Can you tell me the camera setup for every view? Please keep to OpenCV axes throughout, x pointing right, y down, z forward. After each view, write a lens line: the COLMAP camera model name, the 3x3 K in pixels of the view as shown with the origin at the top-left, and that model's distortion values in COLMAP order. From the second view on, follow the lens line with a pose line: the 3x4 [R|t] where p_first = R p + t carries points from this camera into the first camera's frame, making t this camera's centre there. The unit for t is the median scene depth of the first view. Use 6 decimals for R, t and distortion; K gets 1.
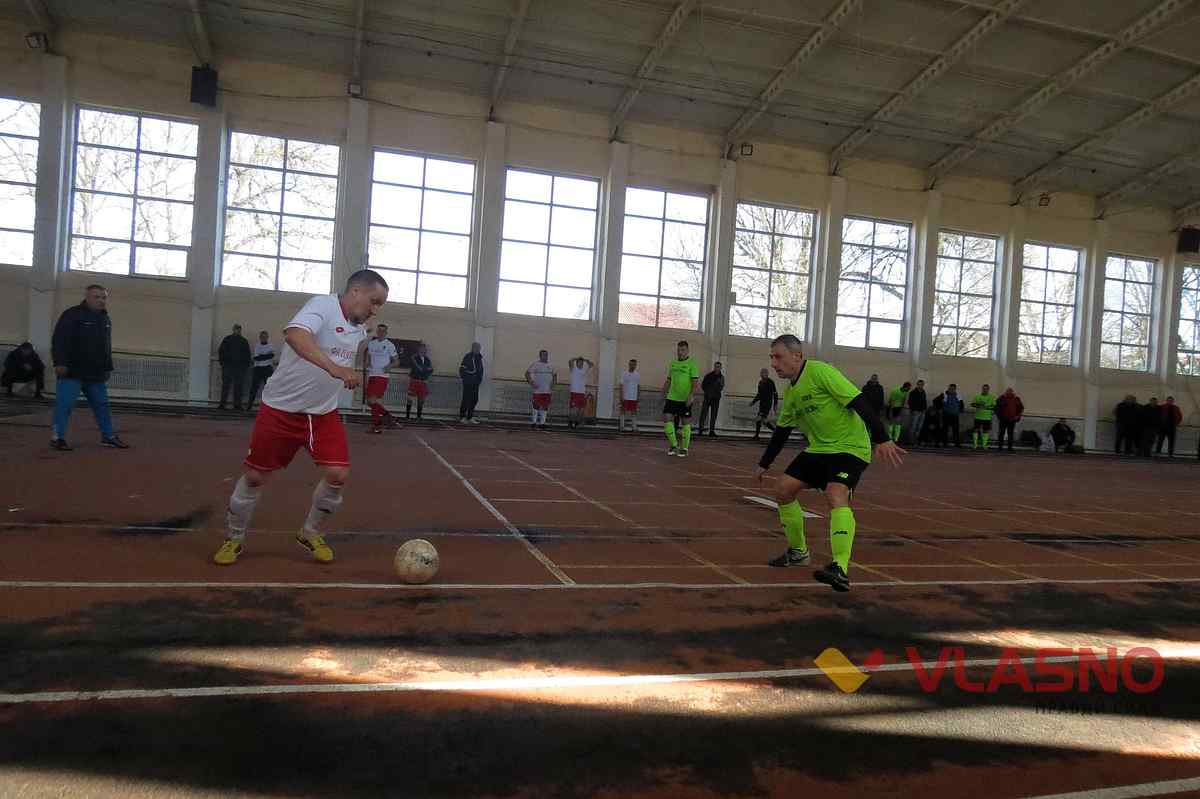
lens RADIAL K [[898.1, 0, 604.4], [0, 898.1, 401.5], [0, 0, 1]] dist [0.000300, -0.000387]
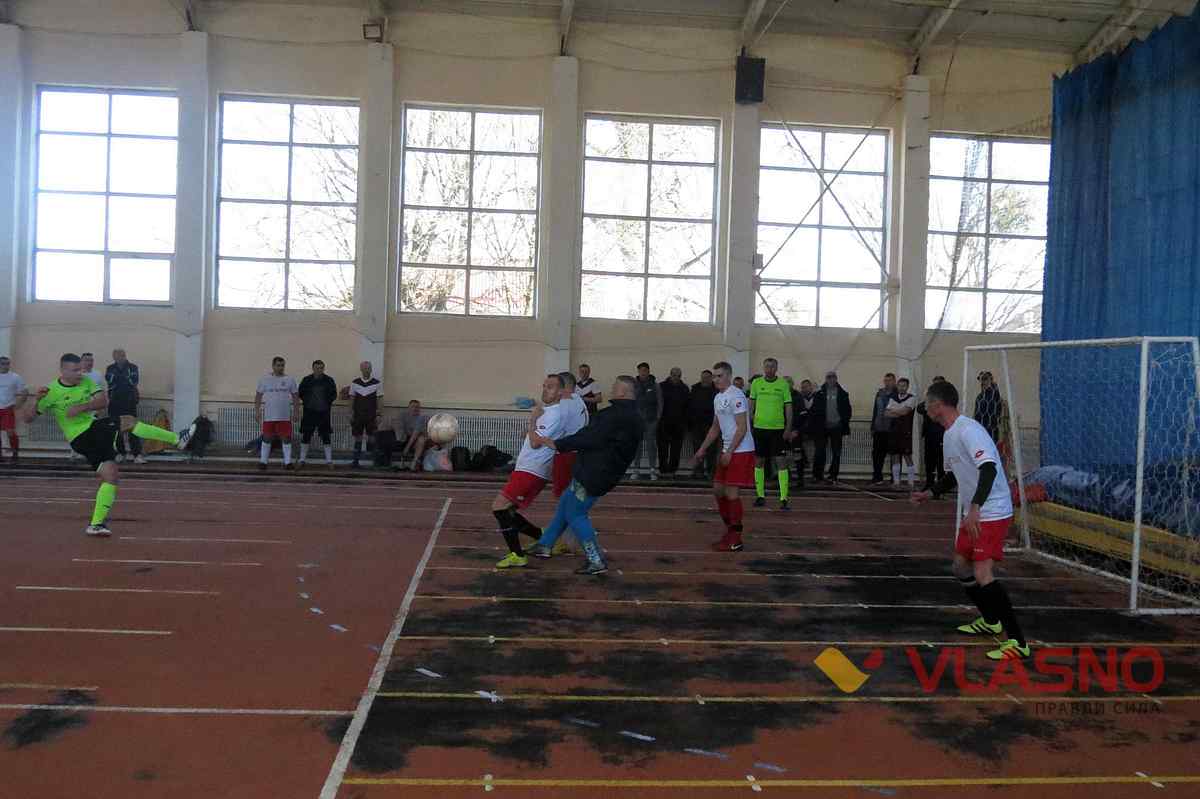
lens RADIAL K [[1237.8, 0, 600.8], [0, 1237.8, 413.0], [0, 0, 1]] dist [0.000568, 0.000000]
pose [[0.971936, -0.034302, -0.232730, 0.268201], [0.028081, 0.999156, -0.029990, 0.016150], [0.233562, 0.022613, 0.972079, 0.091121]]
